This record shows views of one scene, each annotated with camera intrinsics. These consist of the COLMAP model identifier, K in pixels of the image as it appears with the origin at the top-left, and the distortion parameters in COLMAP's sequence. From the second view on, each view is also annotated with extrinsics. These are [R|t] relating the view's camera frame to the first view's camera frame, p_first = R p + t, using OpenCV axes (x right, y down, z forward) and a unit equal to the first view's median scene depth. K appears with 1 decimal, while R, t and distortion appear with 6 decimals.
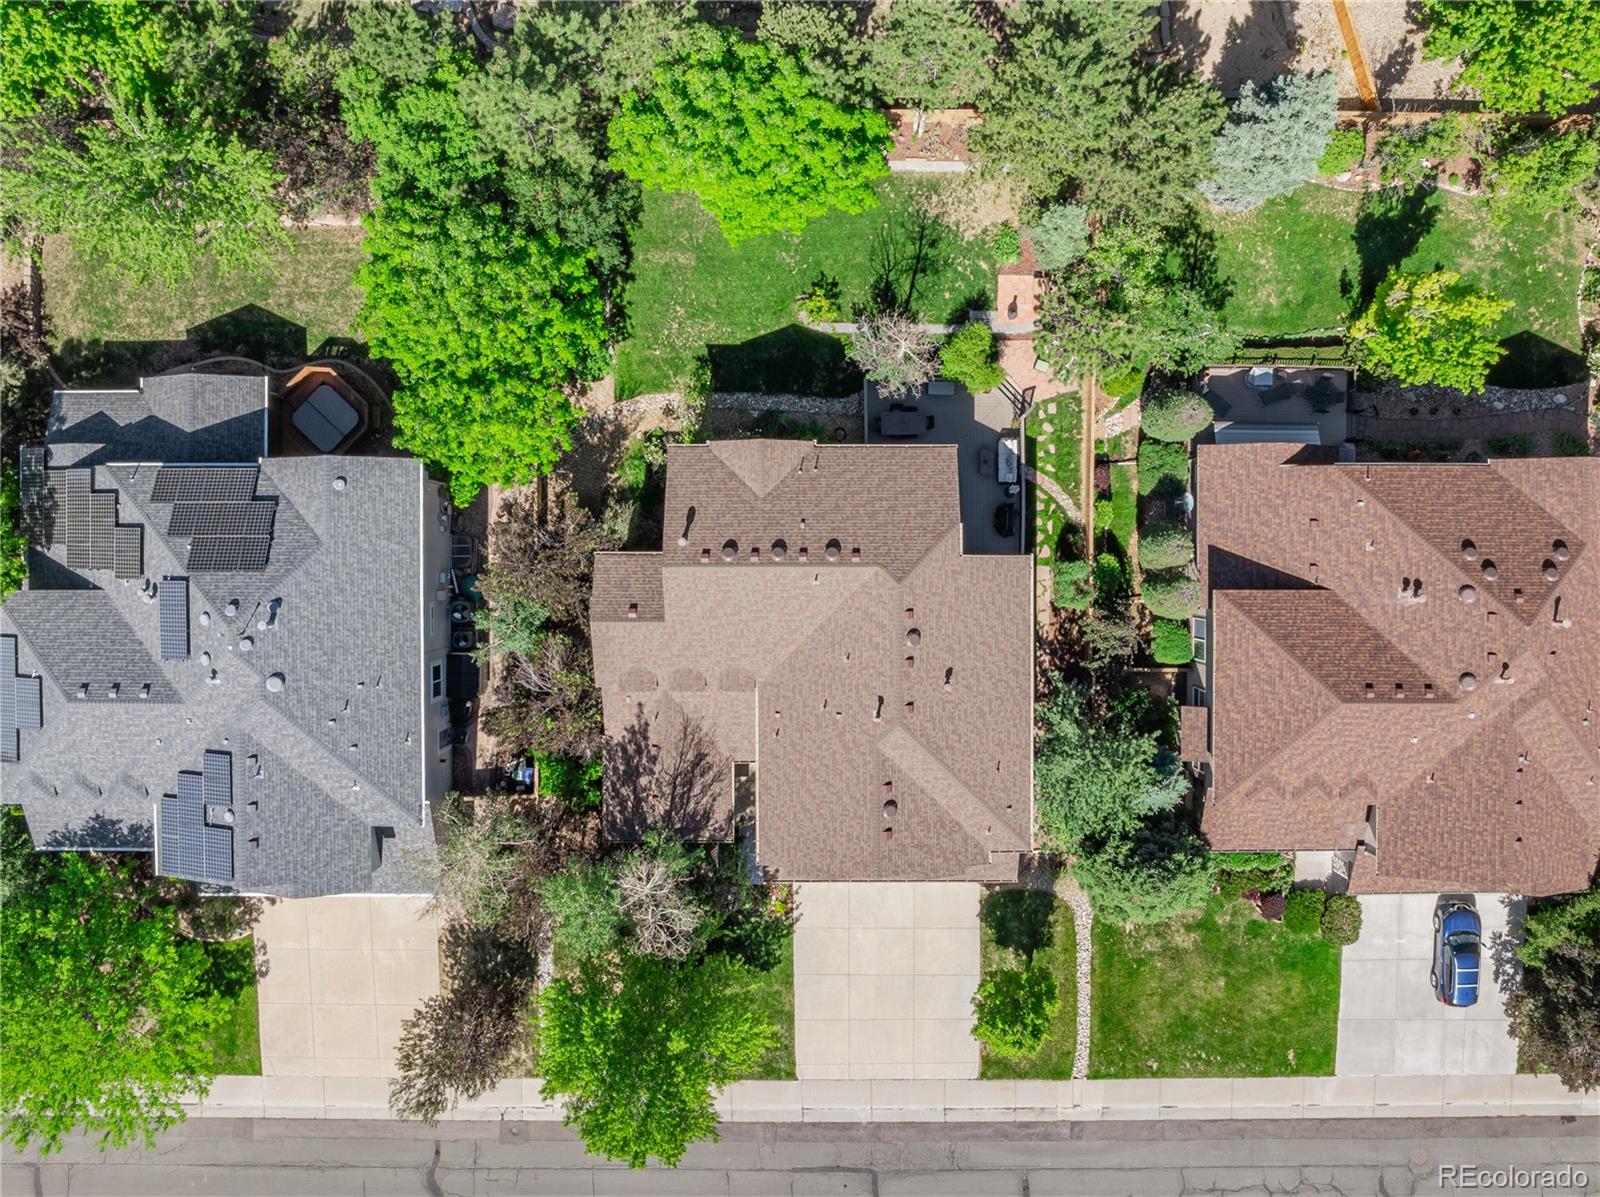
lens RADIAL K [[1195.5, 0, 809.3], [0, 1195.5, 594.2], [0, 0, 1]] dist [-0.040775, -0.002577]
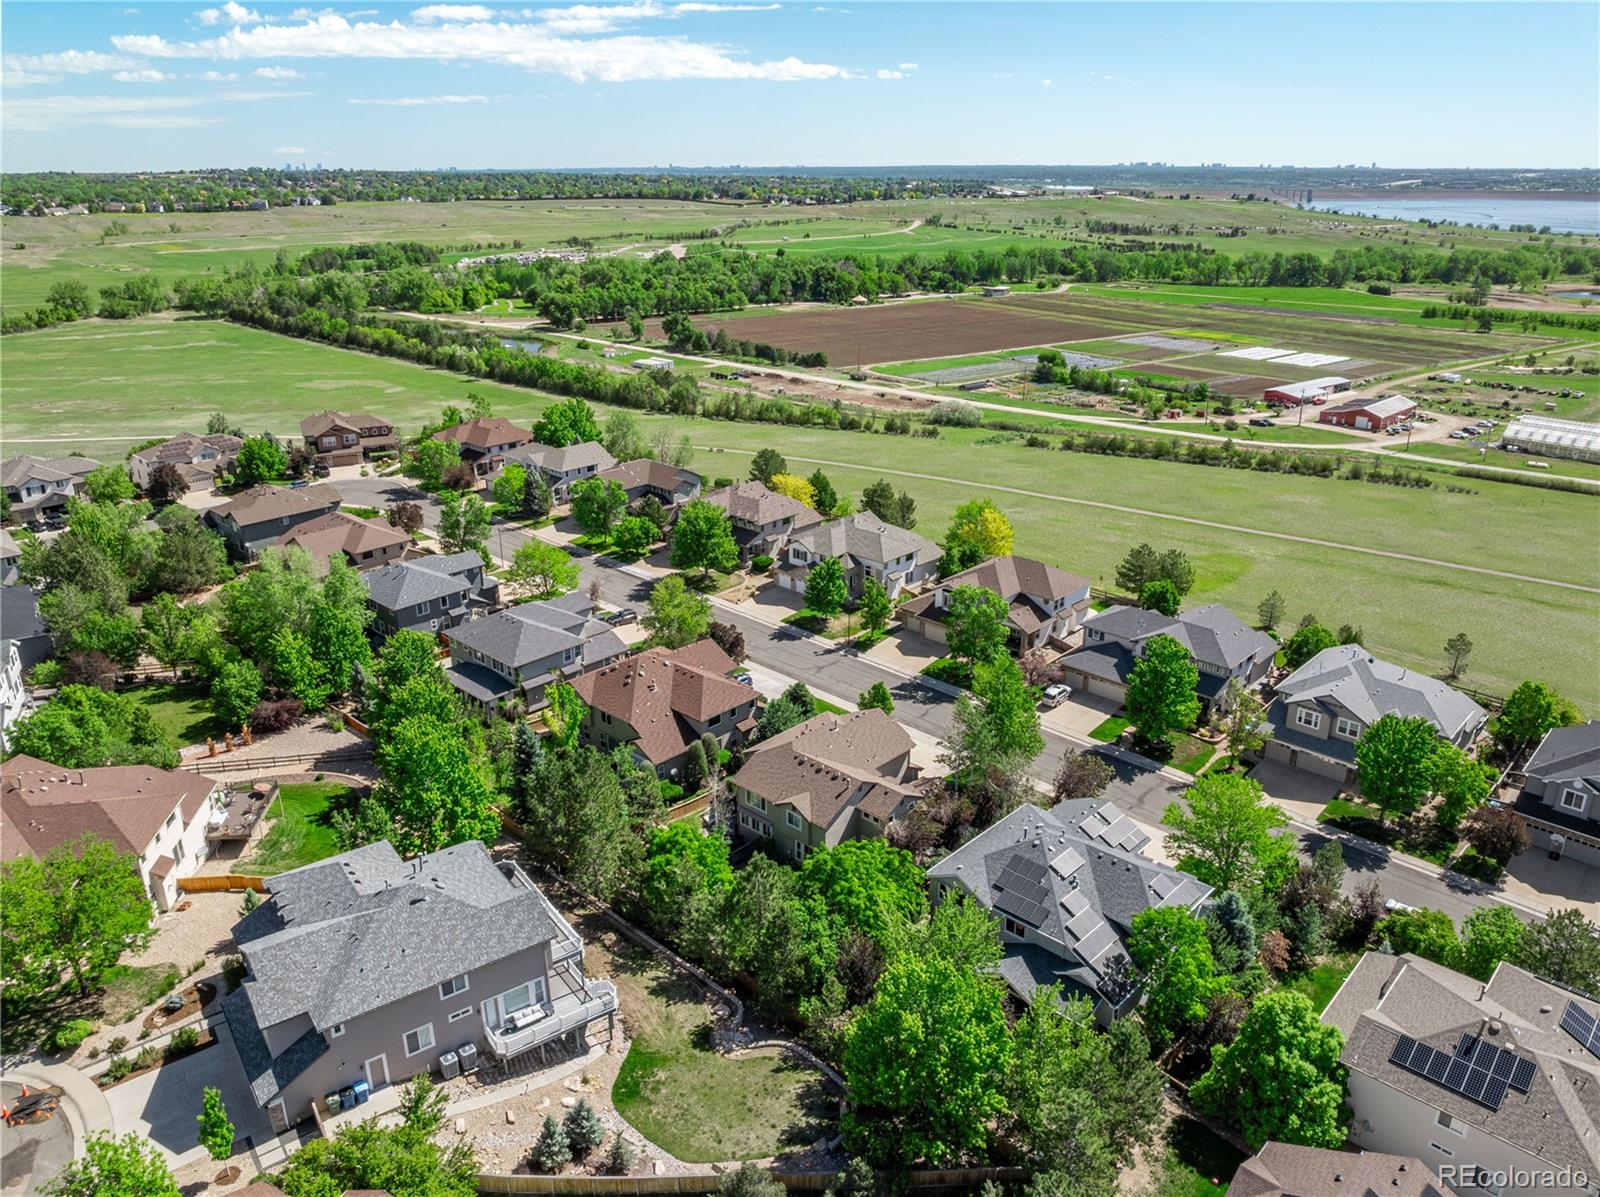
lens RADIAL K [[1195.5, 0, 809.3], [0, 1195.5, 594.2], [0, 0, 1]] dist [-0.040775, -0.002577]
pose [[-0.728202, -0.242675, 0.640960, -1.386966], [0.684716, -0.298211, 0.665007, -1.462050], [0.029761, 0.923135, 0.383321, -0.186922]]
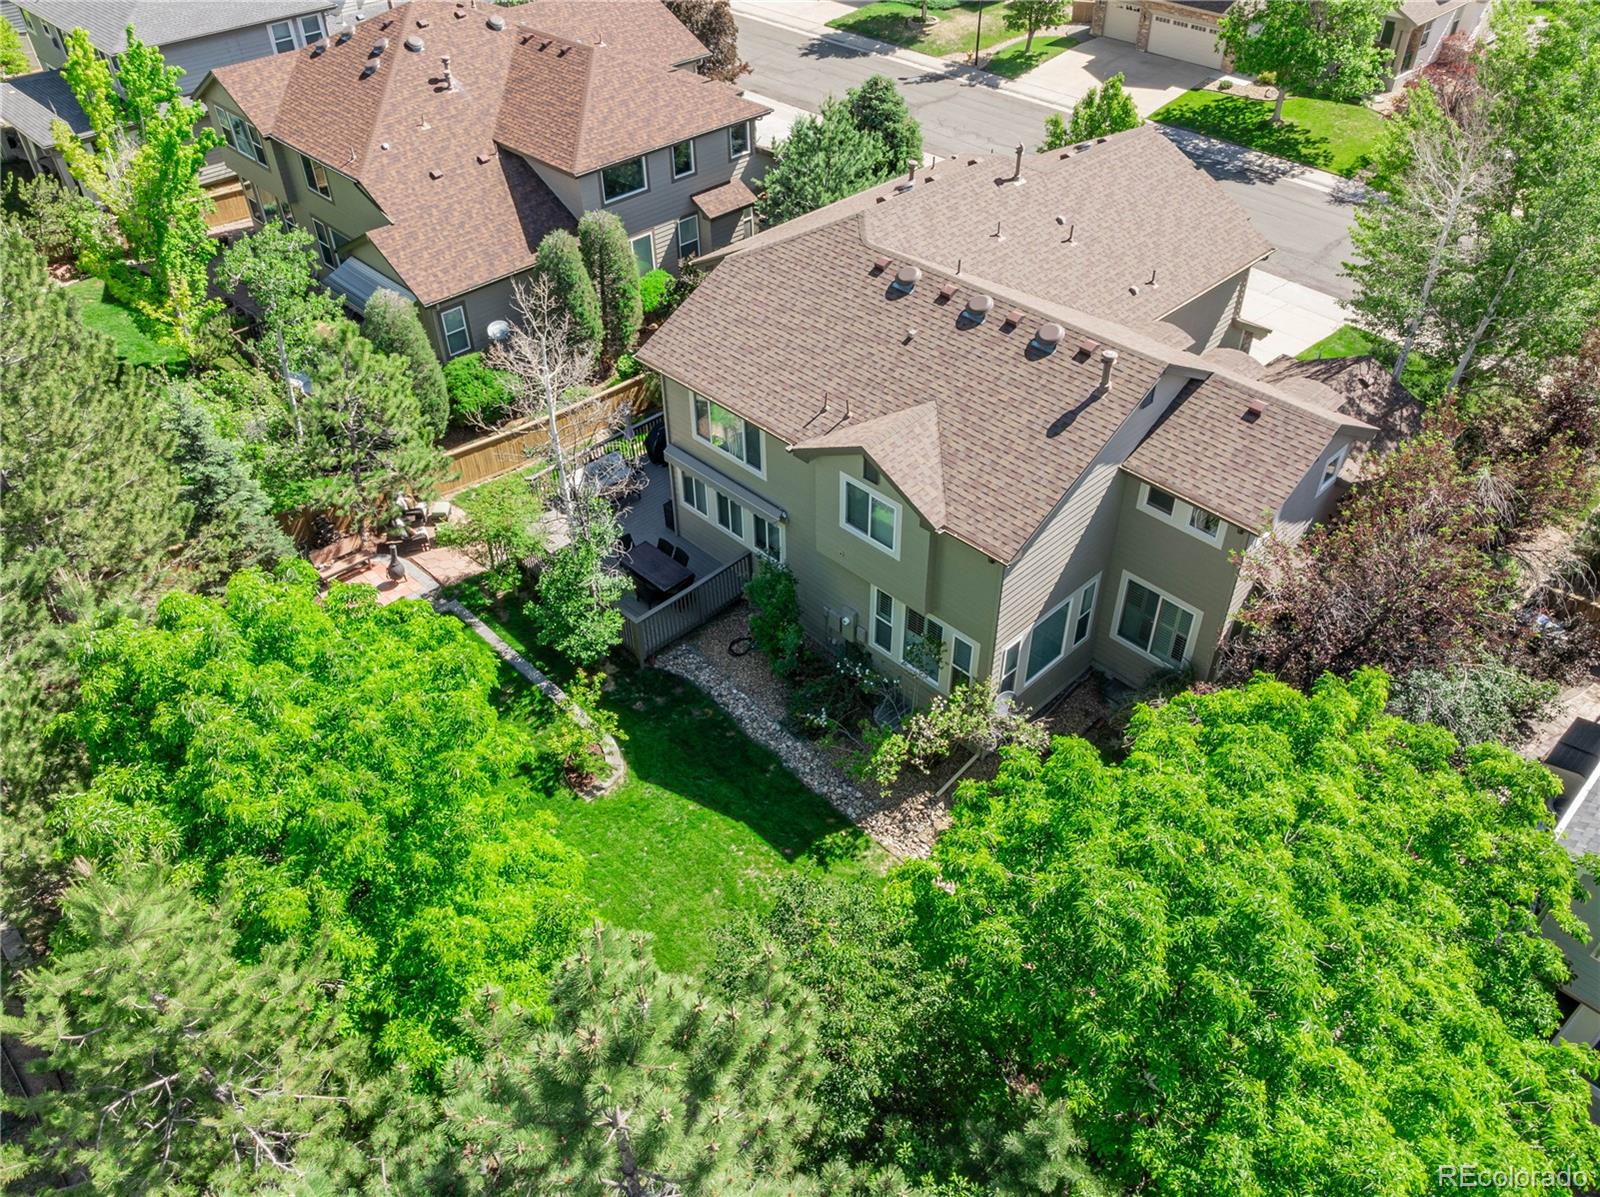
lens RADIAL K [[1195.5, 0, 809.3], [0, 1195.5, 594.2], [0, 0, 1]] dist [-0.040775, -0.002577]
pose [[-0.702651, -0.455953, 0.546249, -0.340485], [0.710675, -0.487448, 0.507283, -0.445828], [0.034971, 0.744648, 0.666540, 0.711437]]
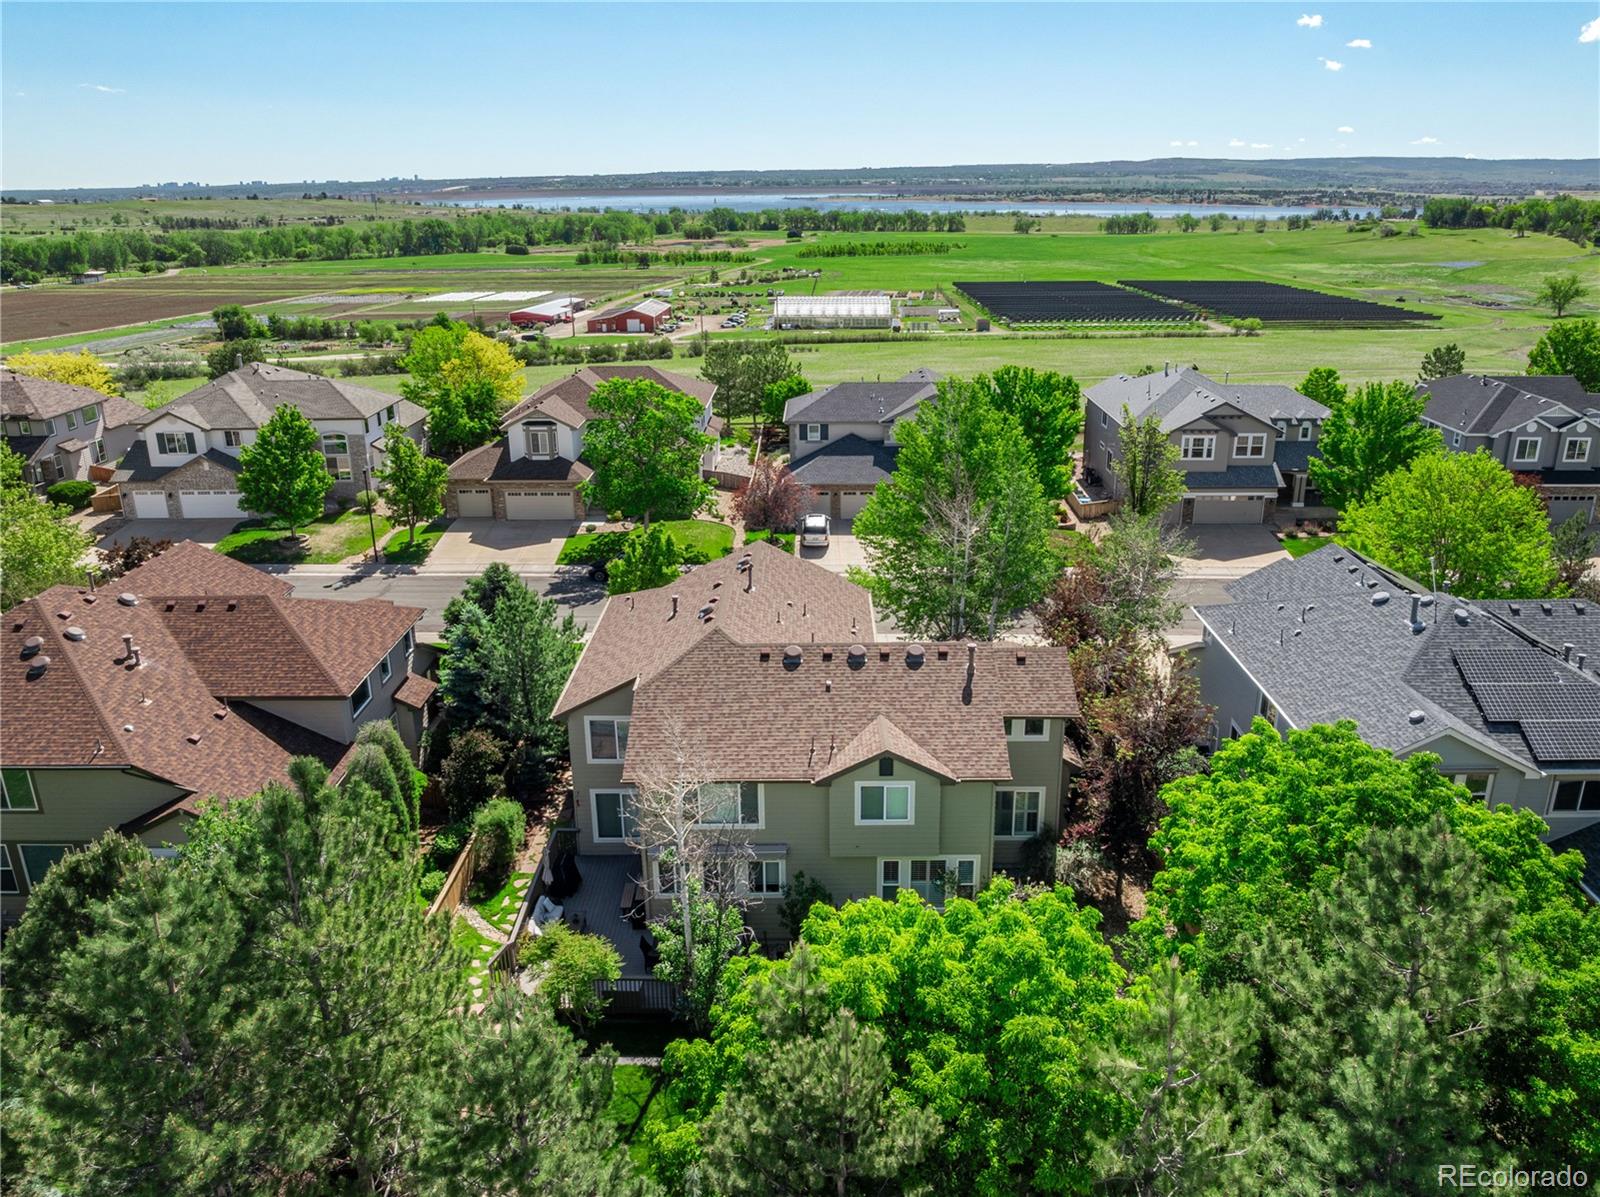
lens RADIAL K [[1195.5, 0, 809.3], [0, 1195.5, 594.2], [0, 0, 1]] dist [-0.040775, -0.002577]
pose [[-0.999961, 0.007420, 0.004847, 0.003190], [0.001772, -0.368457, 0.929643, -0.794615], [0.008684, 0.929615, 0.368429, 0.644534]]
